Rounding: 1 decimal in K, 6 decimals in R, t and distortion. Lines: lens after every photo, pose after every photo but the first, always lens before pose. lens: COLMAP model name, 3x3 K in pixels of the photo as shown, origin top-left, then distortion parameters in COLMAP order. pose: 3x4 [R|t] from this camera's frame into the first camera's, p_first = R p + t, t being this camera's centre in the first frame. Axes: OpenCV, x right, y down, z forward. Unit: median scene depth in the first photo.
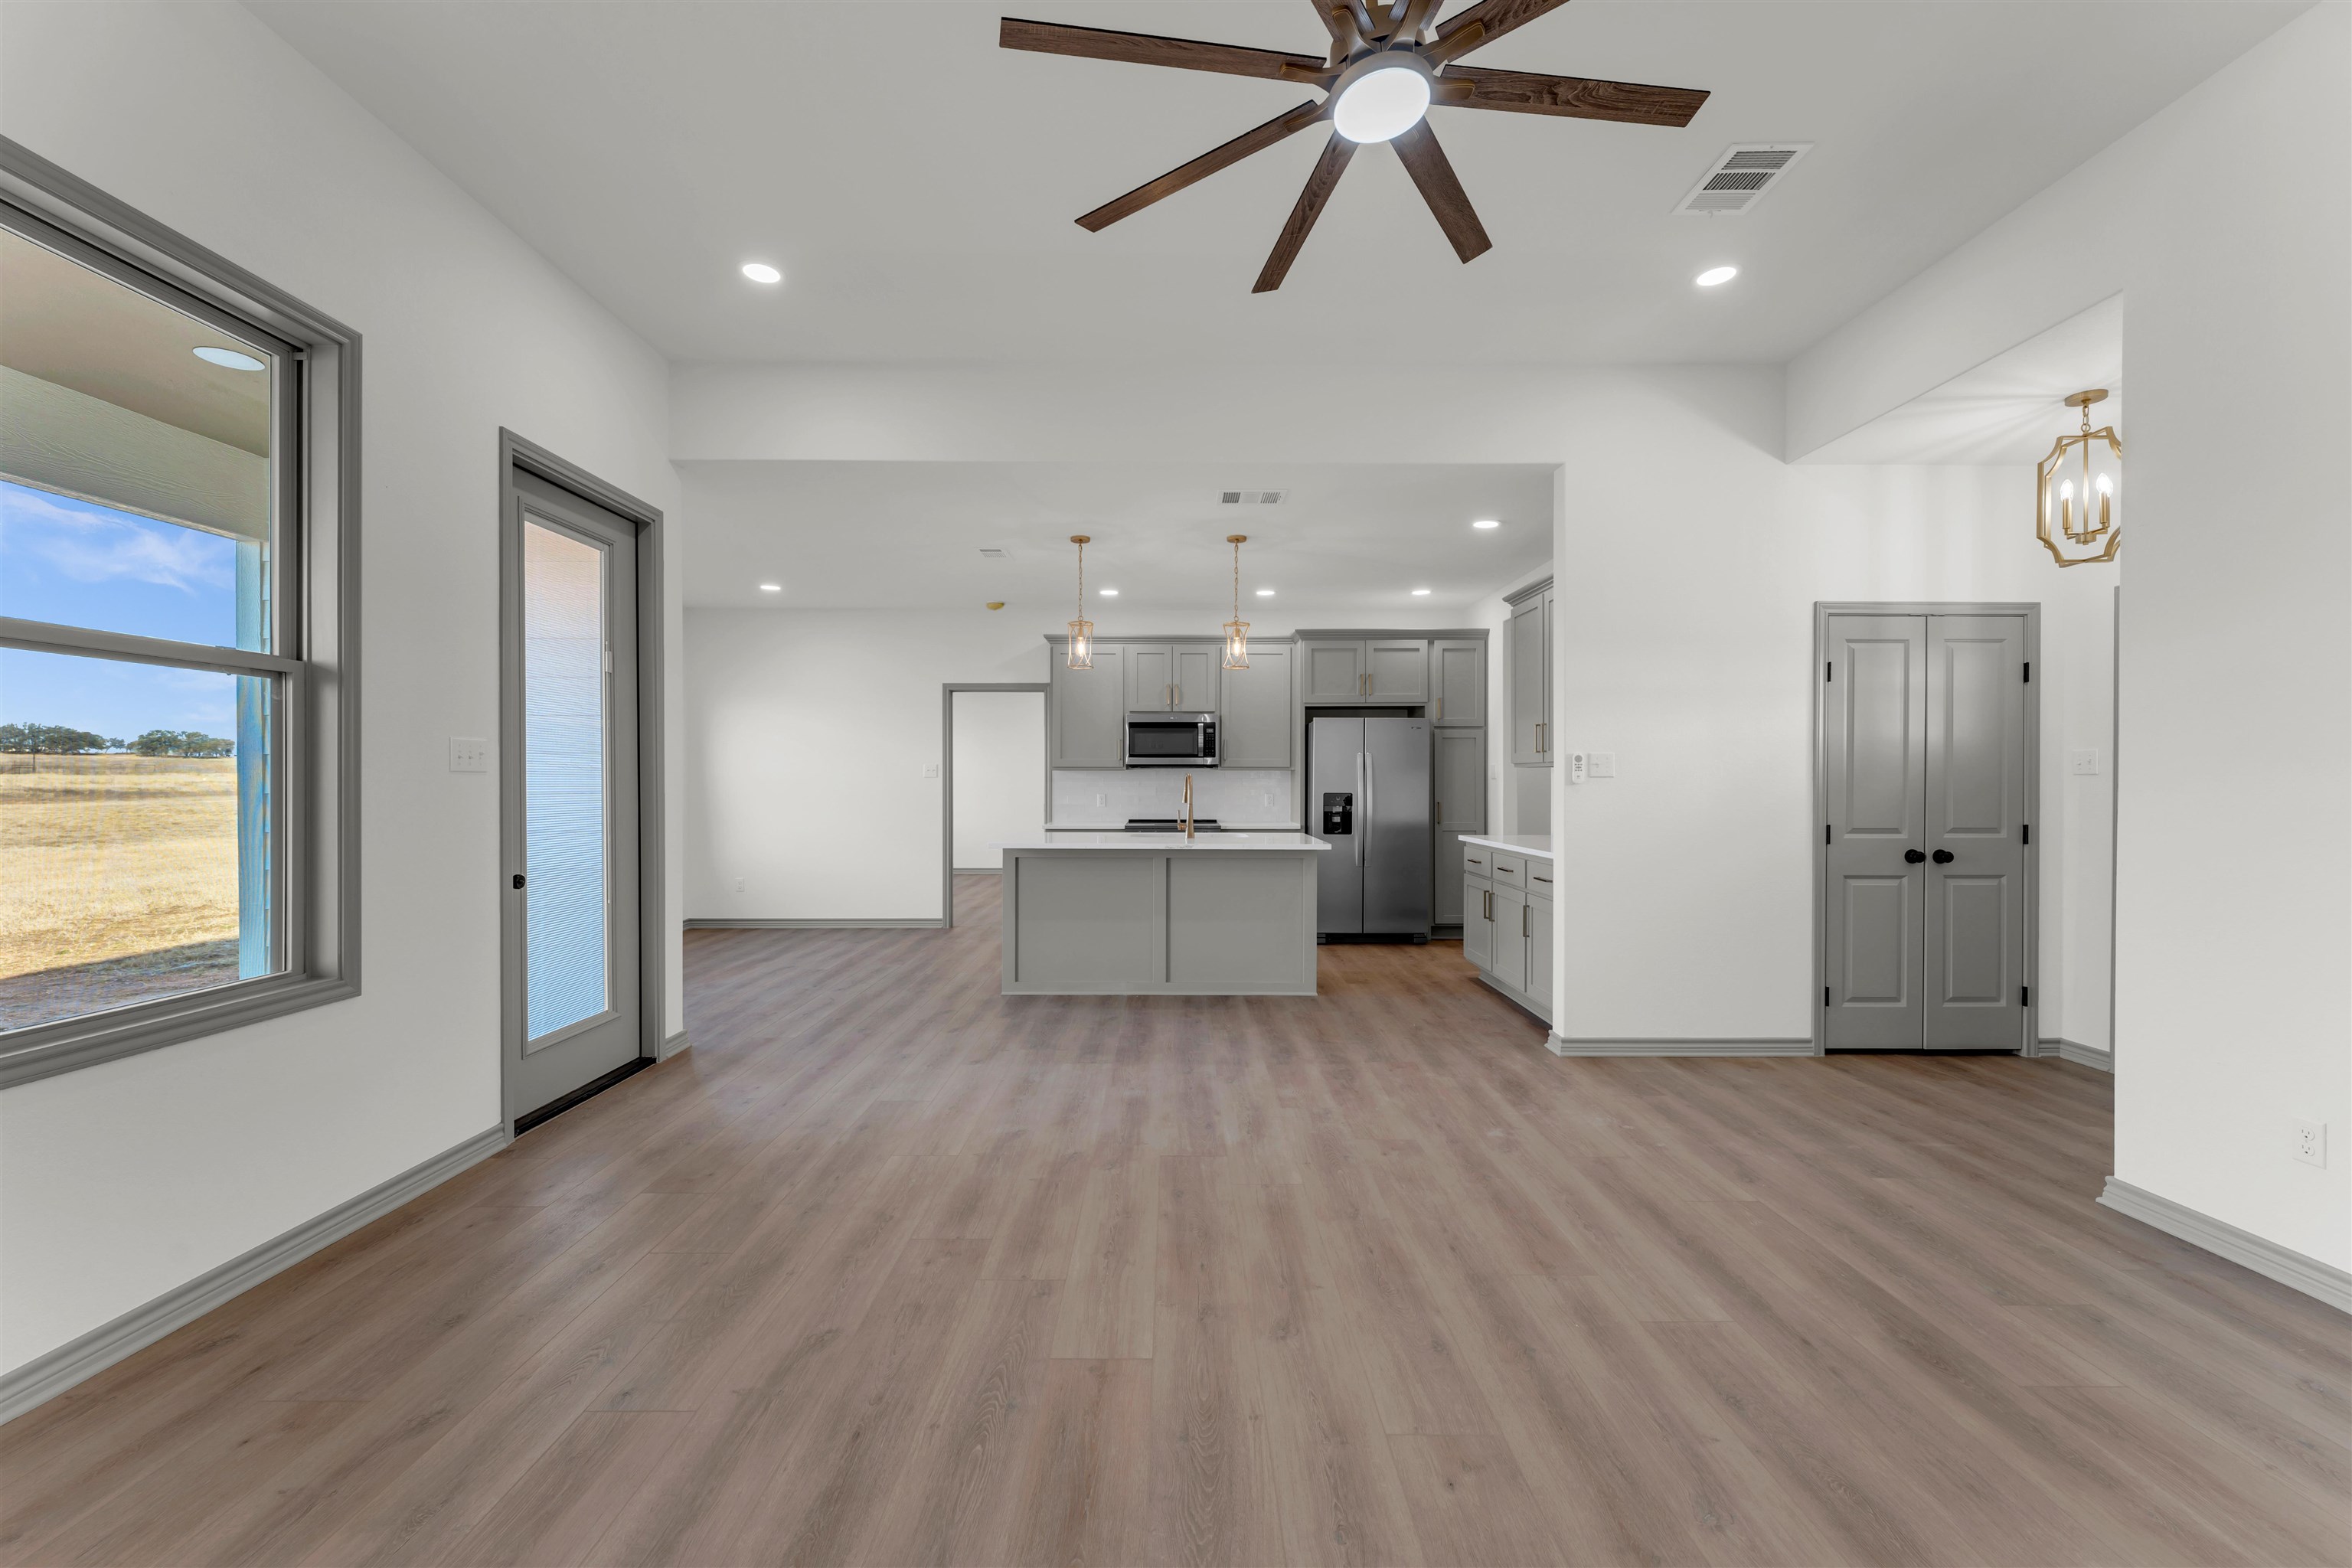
lens RADIAL K [[938.7, 0, 1177.7], [0, 938.7, 781.0], [0, 0, 1]] dist [0.000278, -0.001349]
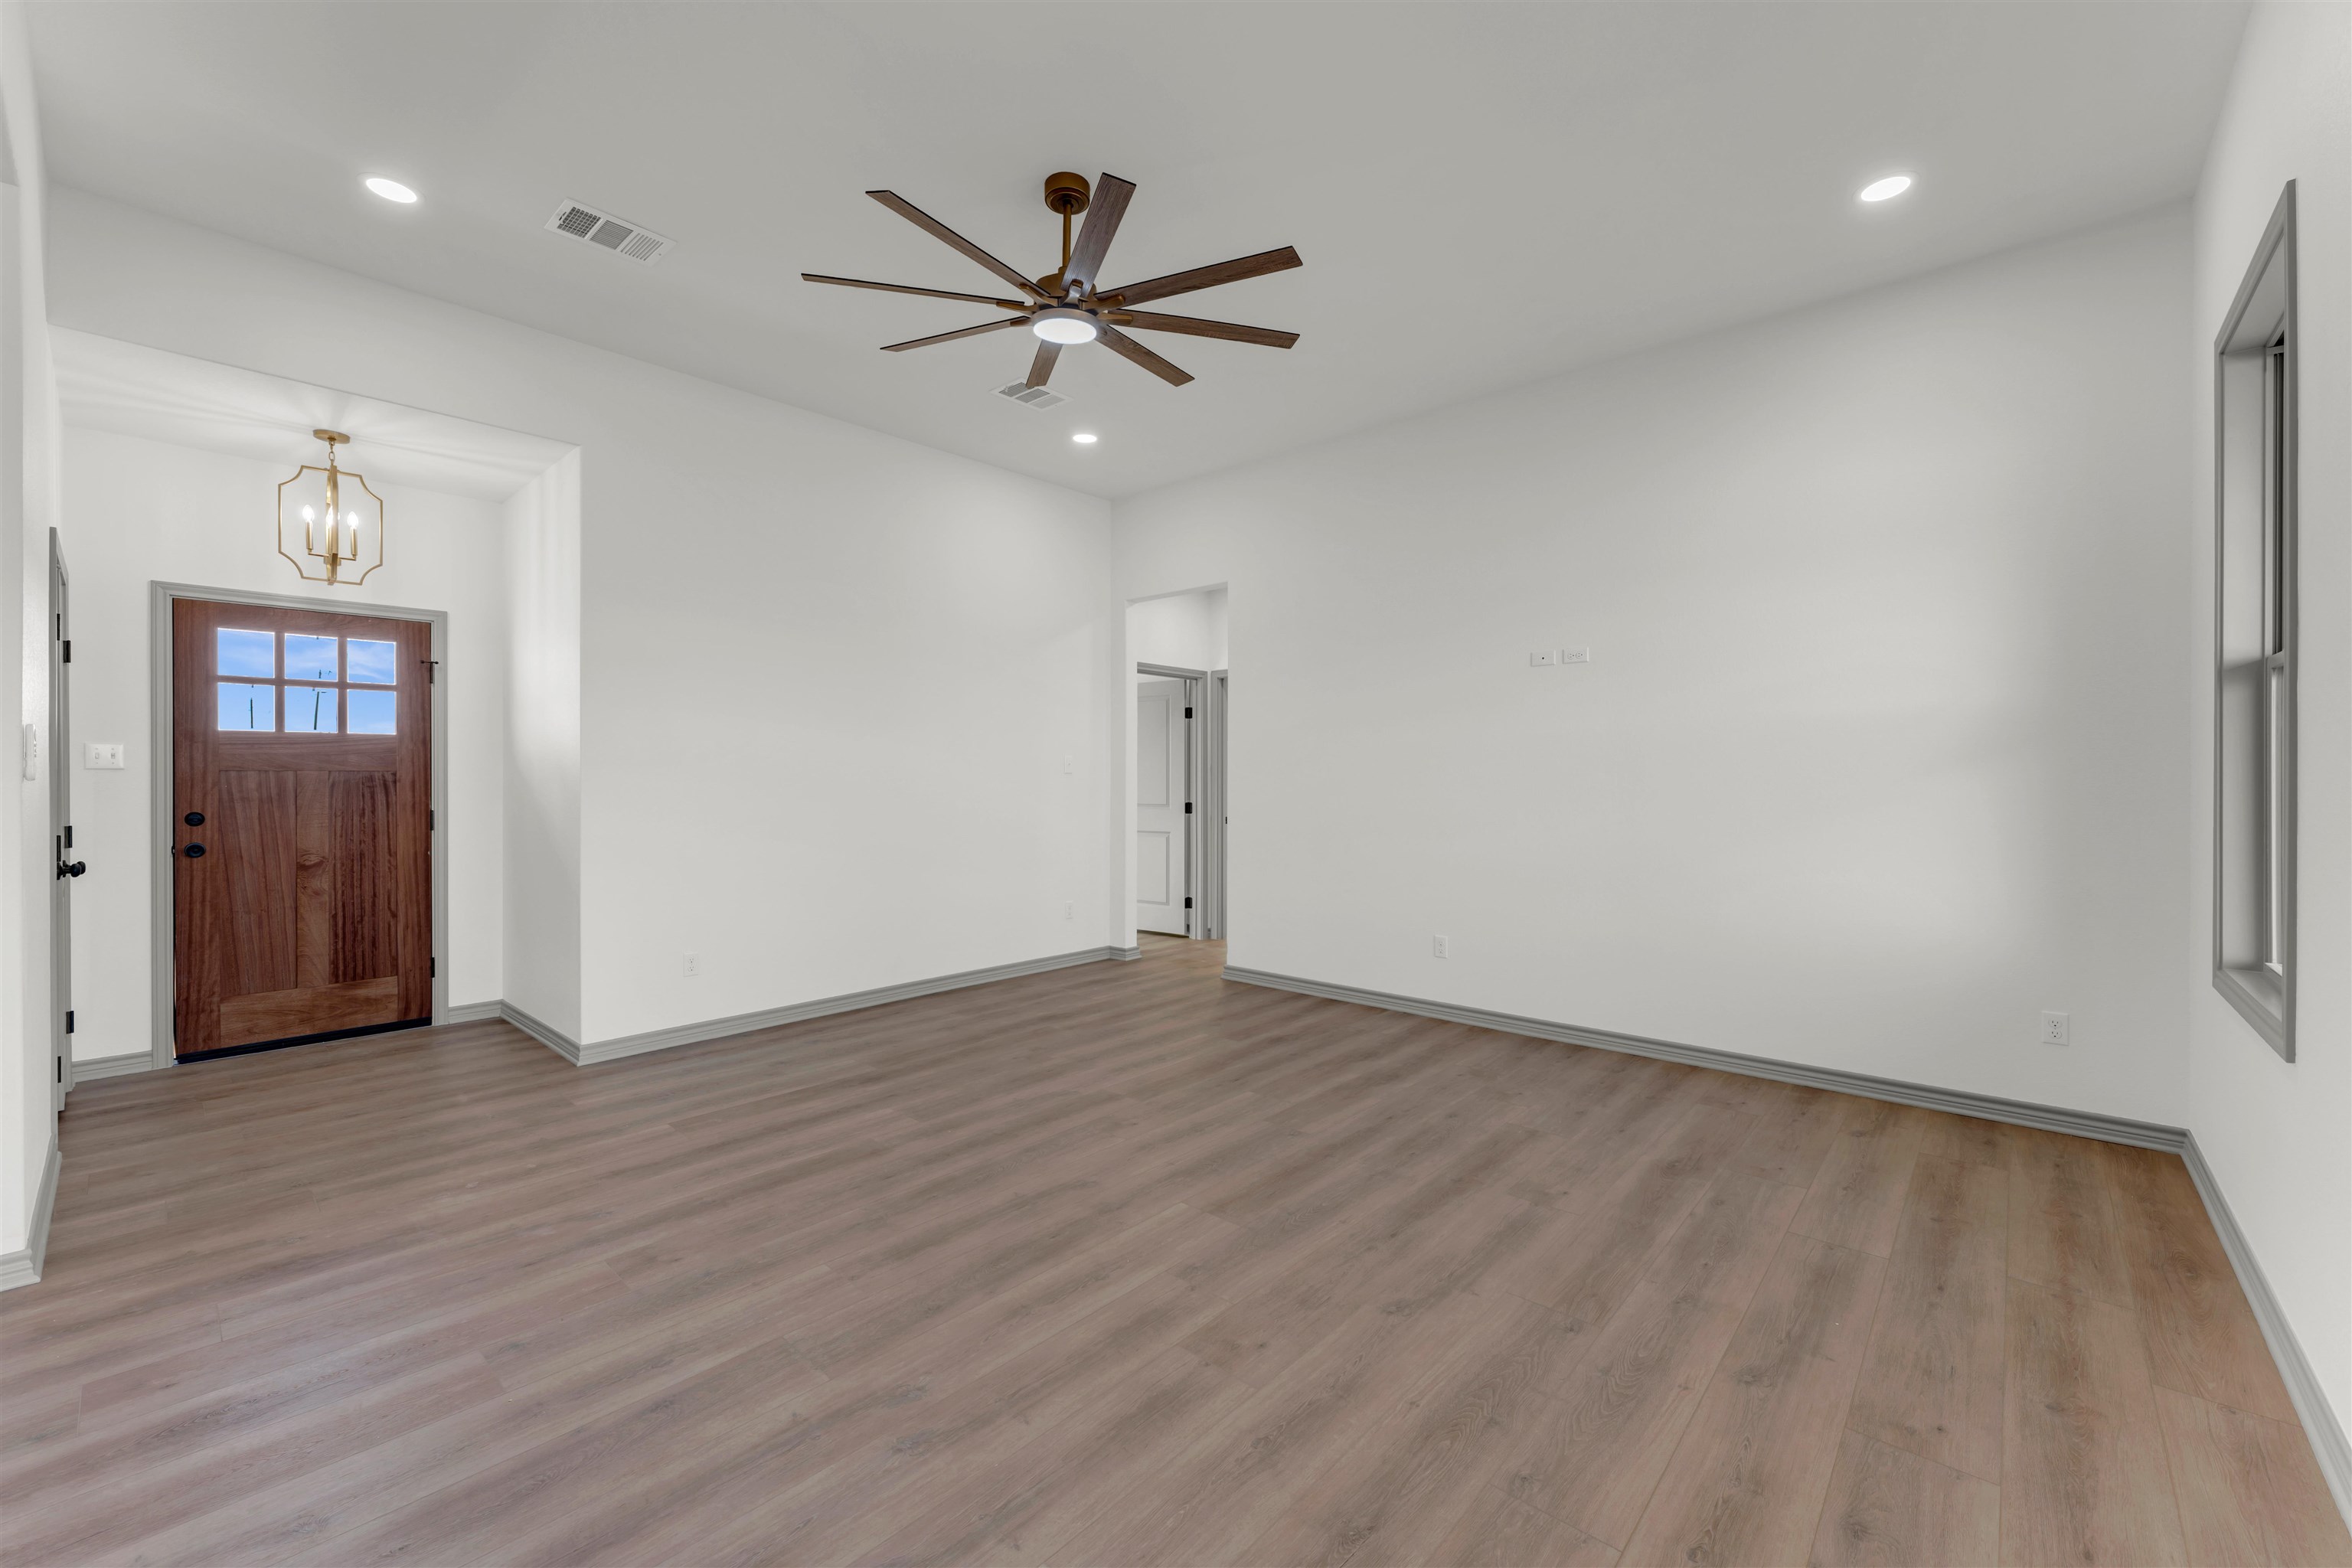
lens RADIAL K [[938.7, 0, 1155.8], [0, 938.7, 792.5], [0, 0, 1]] dist [0.000278, -0.001349]
pose [[-0.733372, -0.012000, 0.679721, -0.522621], [-0.001889, 0.999876, 0.015614, -0.000429], [-0.679824, 0.010167, -0.733304, 1.147540]]
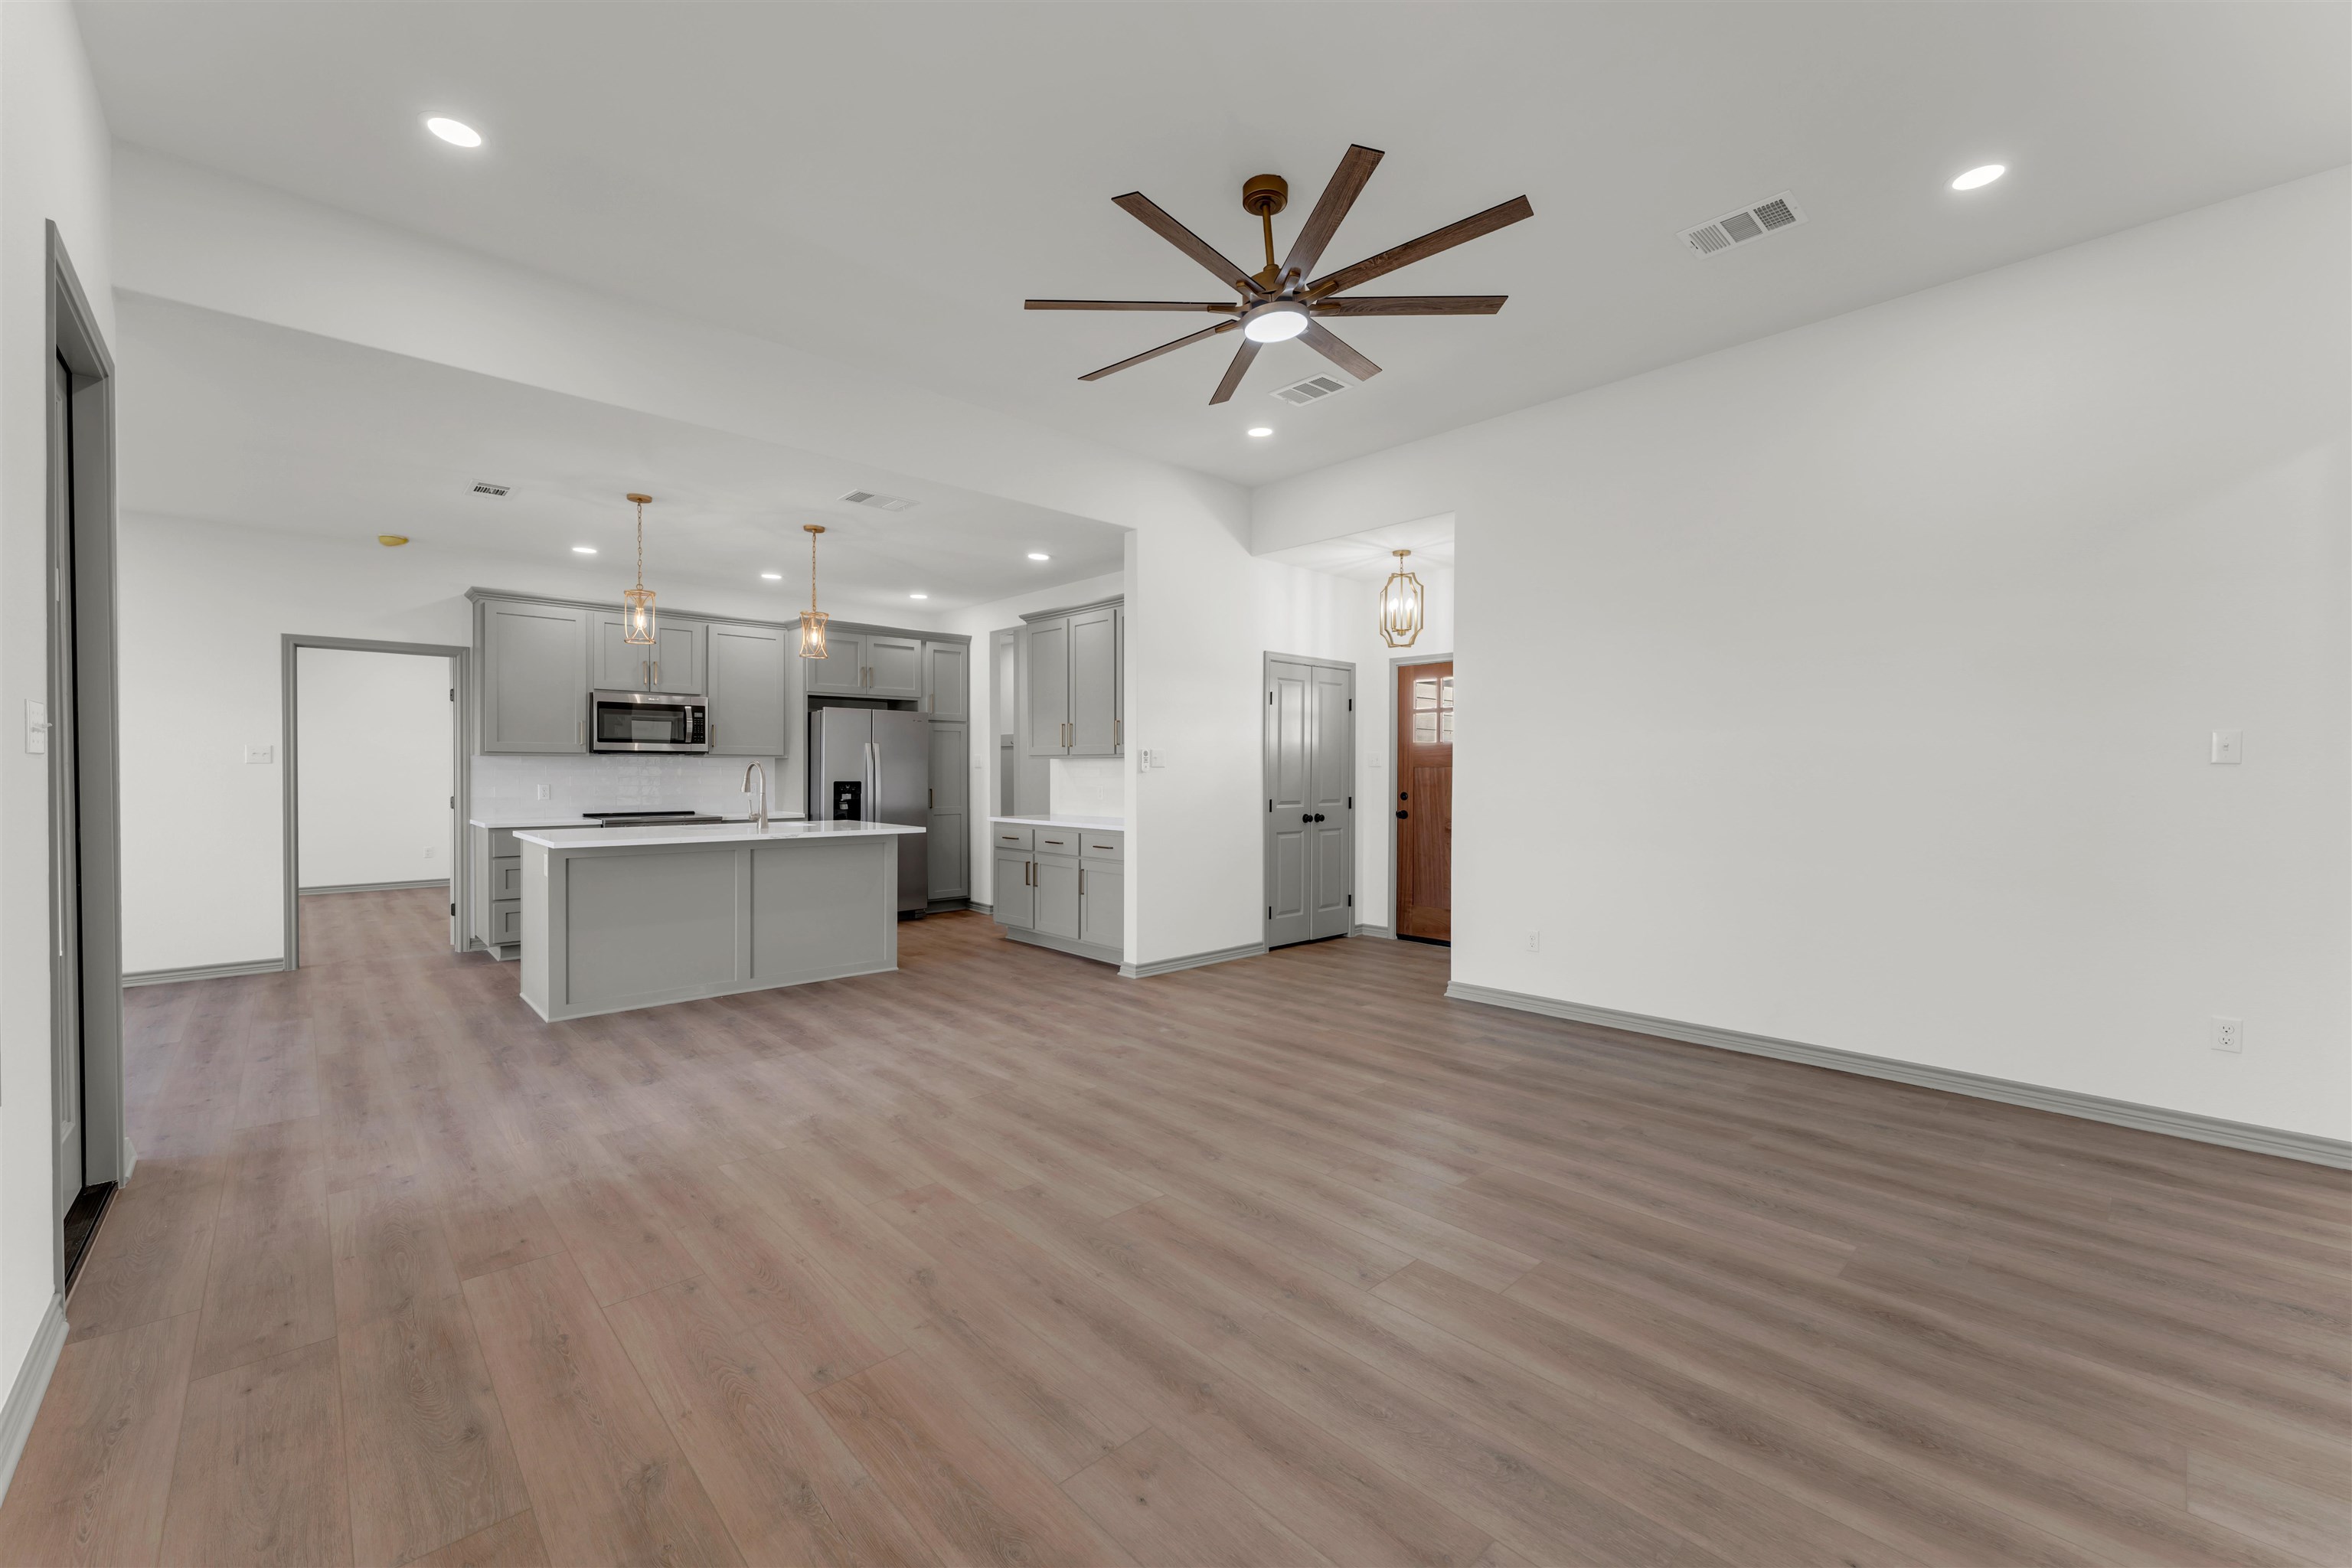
lens RADIAL K [[938.7, 0, 1180.7], [0, 938.7, 765.8], [0, 0, 1]] dist [0.000278, -0.001349]
pose [[0.730441, 0.004564, 0.682961, -0.535308], [-0.001554, 0.999986, -0.005020, 0.001189], [-0.682975, 0.002605, 0.730438, -0.005138]]
